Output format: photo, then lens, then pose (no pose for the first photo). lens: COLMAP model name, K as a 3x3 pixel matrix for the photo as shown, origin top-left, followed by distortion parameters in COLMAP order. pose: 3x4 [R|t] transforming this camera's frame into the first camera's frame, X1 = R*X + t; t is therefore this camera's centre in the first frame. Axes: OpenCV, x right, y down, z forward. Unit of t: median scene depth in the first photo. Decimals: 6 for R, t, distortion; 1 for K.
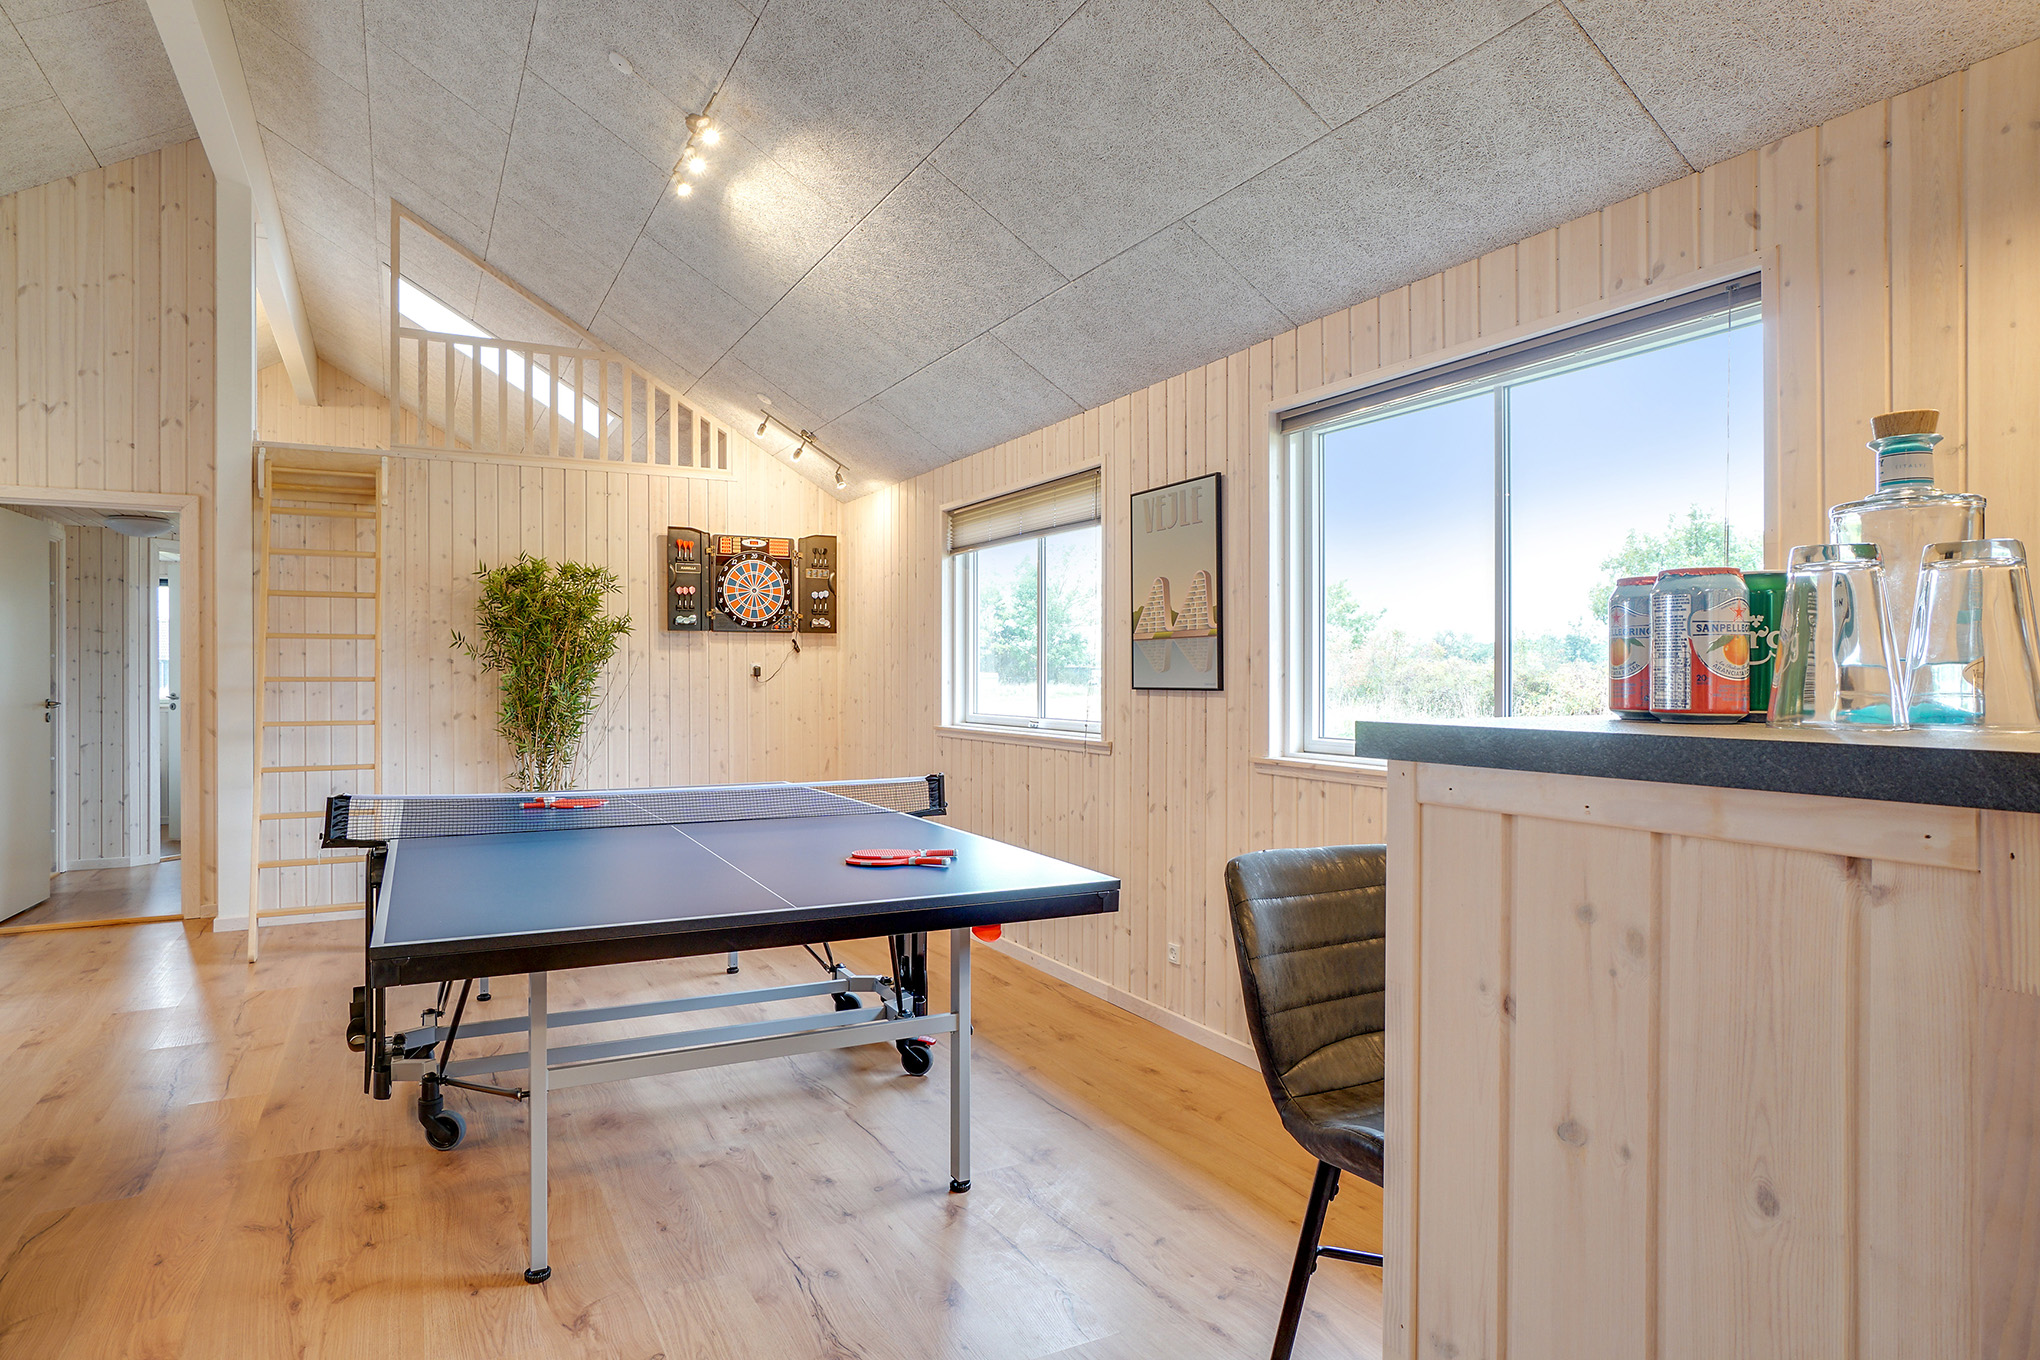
lens RADIAL K [[1157.2, 0, 990.4], [0, 1157.2, 669.3], [0, 0, 1]] dist [-0.017563, 0.019995]
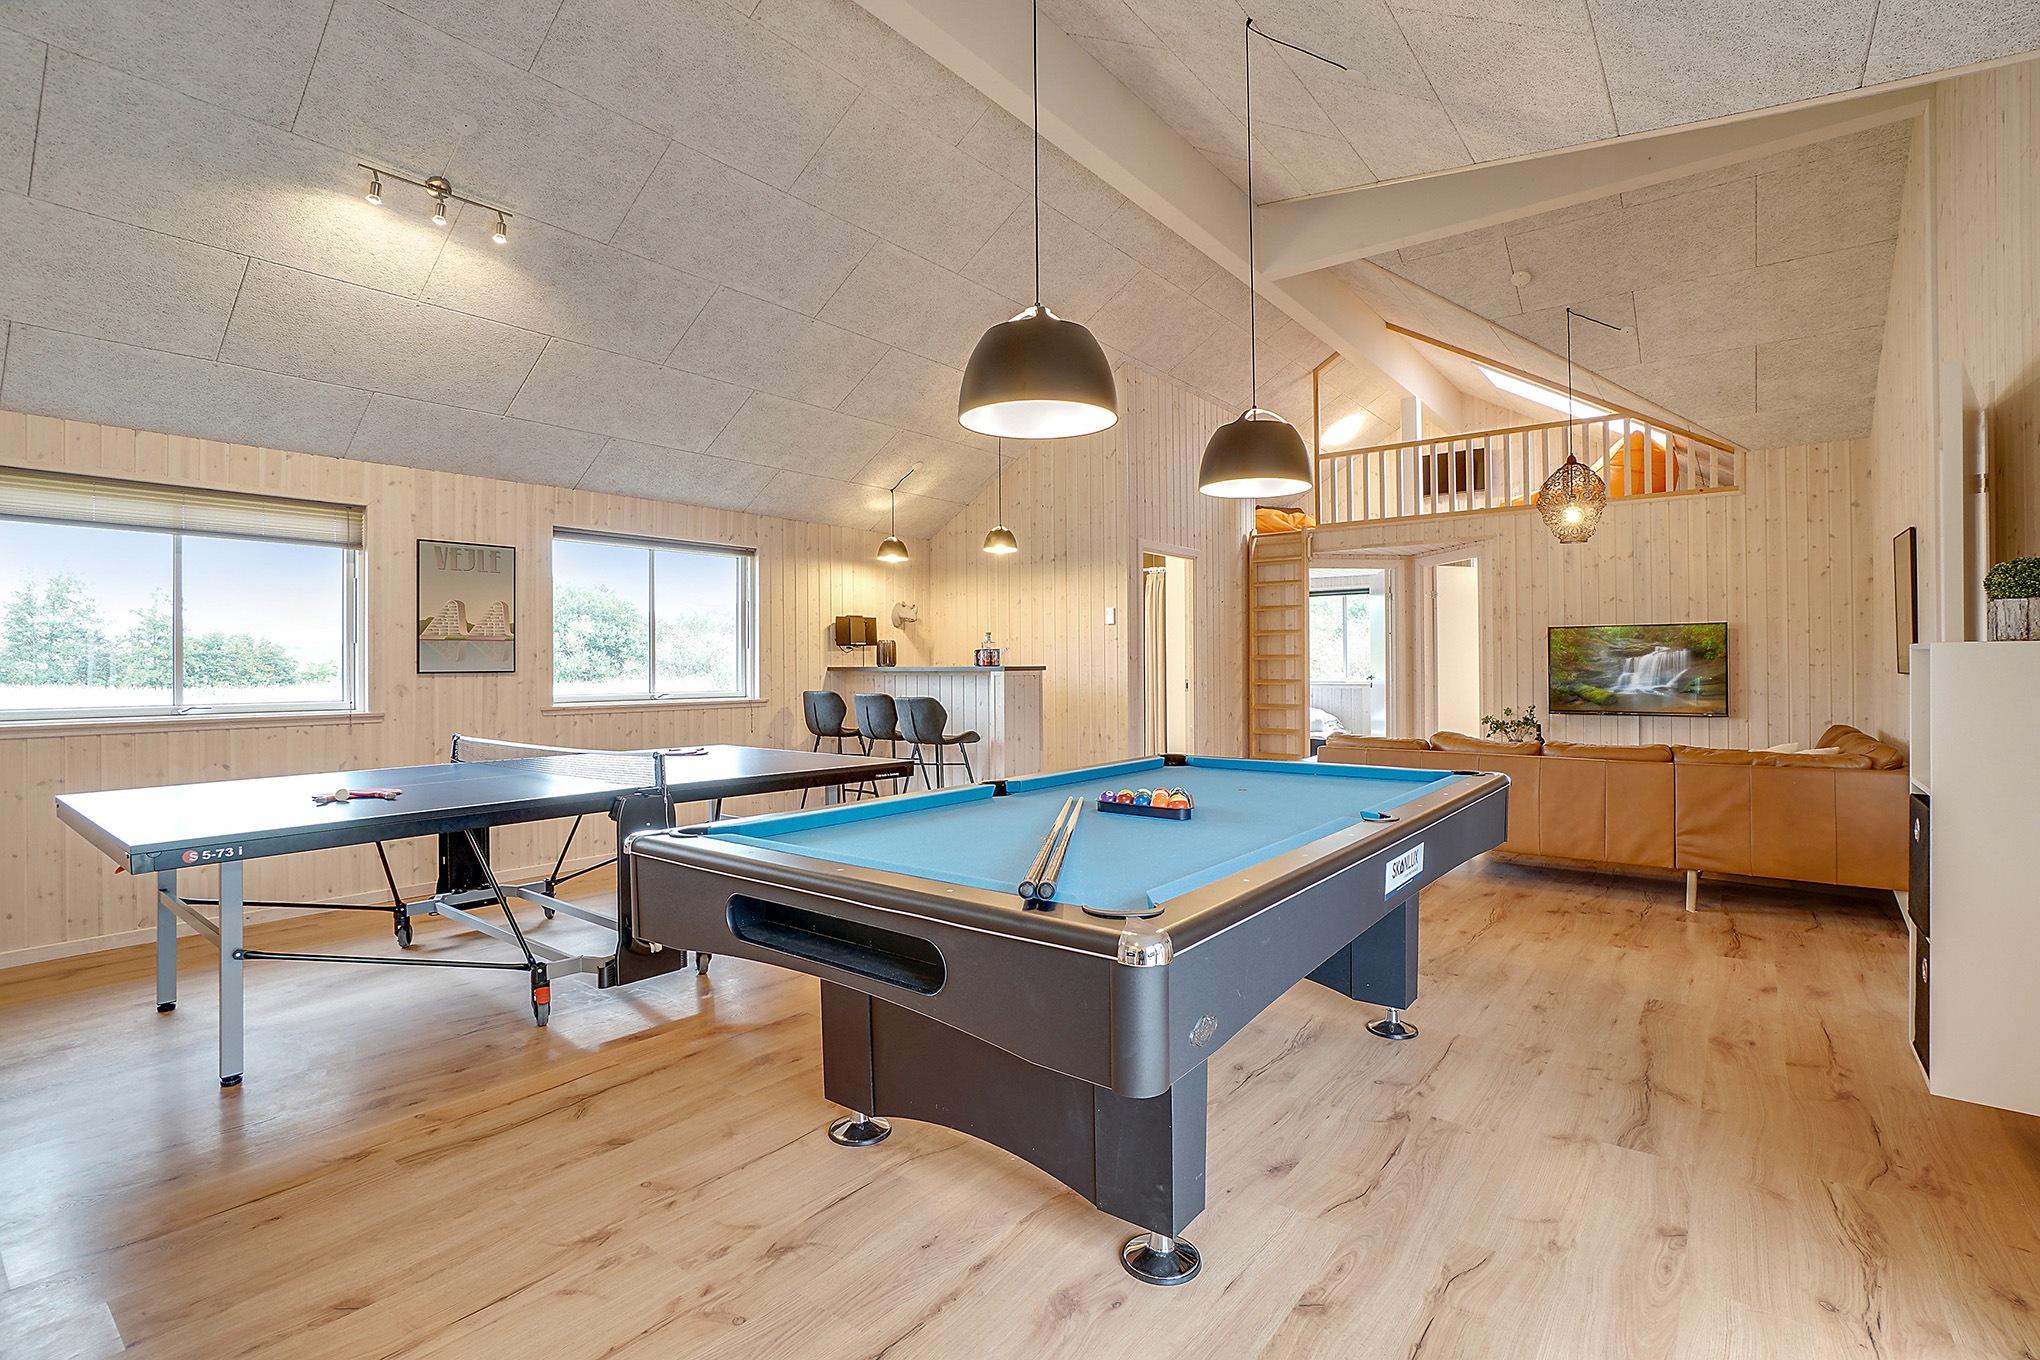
lens RADIAL K [[972.0, 0, 1015.7], [0, 972.0, 658.9], [0, 0, 1]] dist [-0.023955, 0.001561]
pose [[-0.431563, 0.005817, 0.902064, -0.922106], [0.002031, 0.999983, -0.005477, 0.004789], [-0.902080, -0.000532, -0.431568, 0.607333]]
